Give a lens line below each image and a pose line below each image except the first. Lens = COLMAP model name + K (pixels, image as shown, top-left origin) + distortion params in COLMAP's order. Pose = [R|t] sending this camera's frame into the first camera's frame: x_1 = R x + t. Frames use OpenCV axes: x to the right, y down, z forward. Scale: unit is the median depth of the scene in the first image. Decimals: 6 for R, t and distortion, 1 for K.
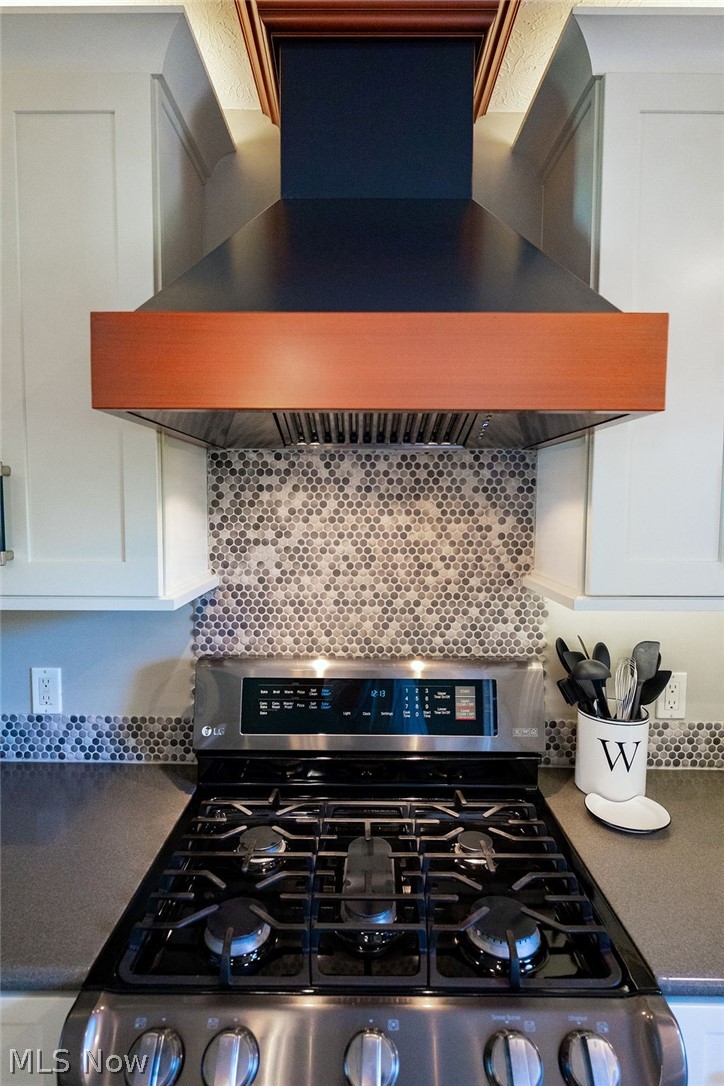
lens RADIAL K [[586.9, 0, 359.8], [0, 586.9, 539.6], [0, 0, 1]] dist [0.004496, -0.000877]
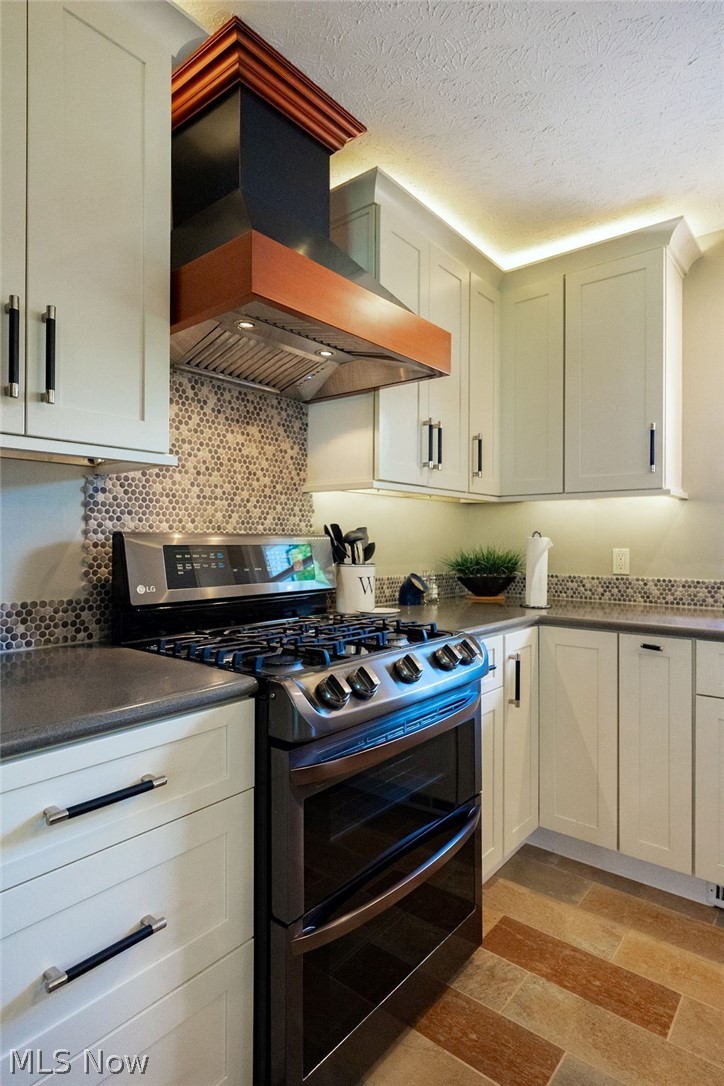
lens RADIAL K [[586.9, 0, 364.8], [0, 586.9, 543.0], [0, 0, 1]] dist [0.004496, -0.000877]
pose [[0.627266, -0.006281, 0.778780, -0.805299], [0.050049, 0.998226, -0.032261, 0.267040], [-0.777195, 0.059214, 0.626467, -0.069904]]
